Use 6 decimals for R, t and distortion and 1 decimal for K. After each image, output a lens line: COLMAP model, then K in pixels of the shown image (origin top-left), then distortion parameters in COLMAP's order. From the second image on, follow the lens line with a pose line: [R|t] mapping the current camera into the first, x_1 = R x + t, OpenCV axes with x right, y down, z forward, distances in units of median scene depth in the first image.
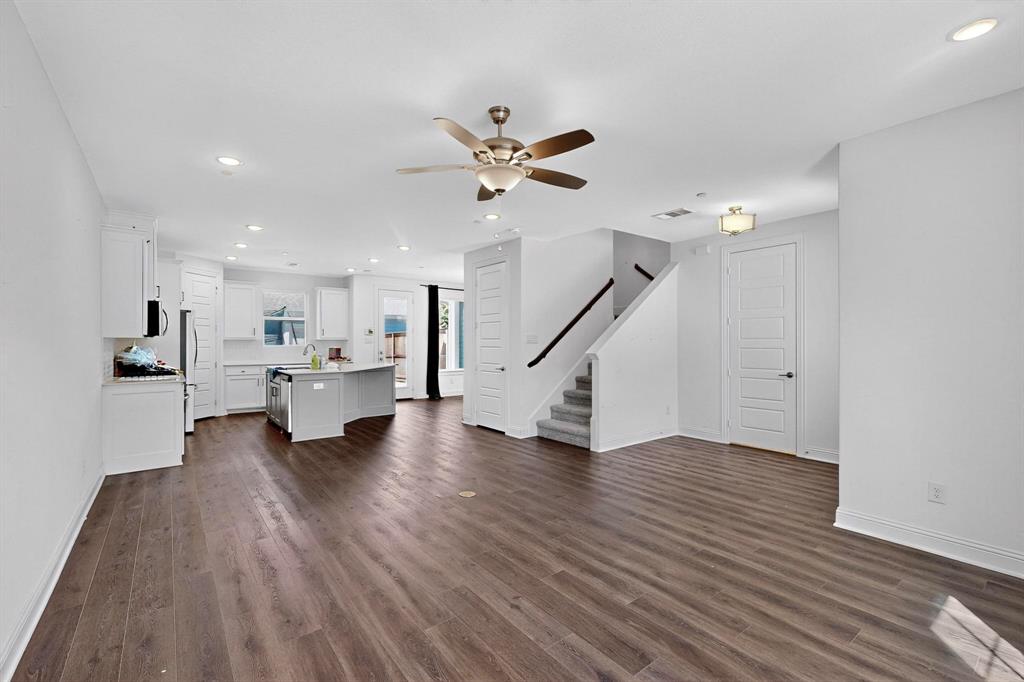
lens RADIAL K [[444.2, 0, 512.0], [0, 444.2, 341.0], [0, 0, 1]] dist [0.001005, 0.000042]
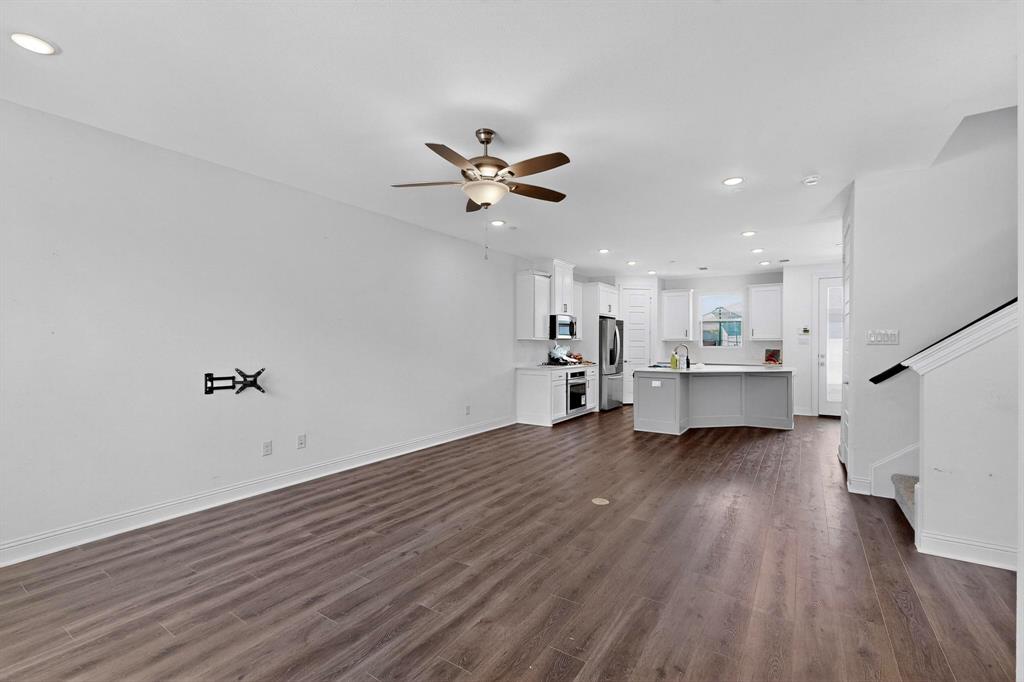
lens RADIAL K [[444.2, 0, 512.0], [0, 444.2, 341.0], [0, 0, 1]] dist [0.001005, 0.000042]
pose [[0.327501, -0.002624, -0.944847, 1.032090], [-0.001534, 0.999993, -0.003308, 0.005774], [0.944850, 0.002533, 0.327494, 0.707714]]
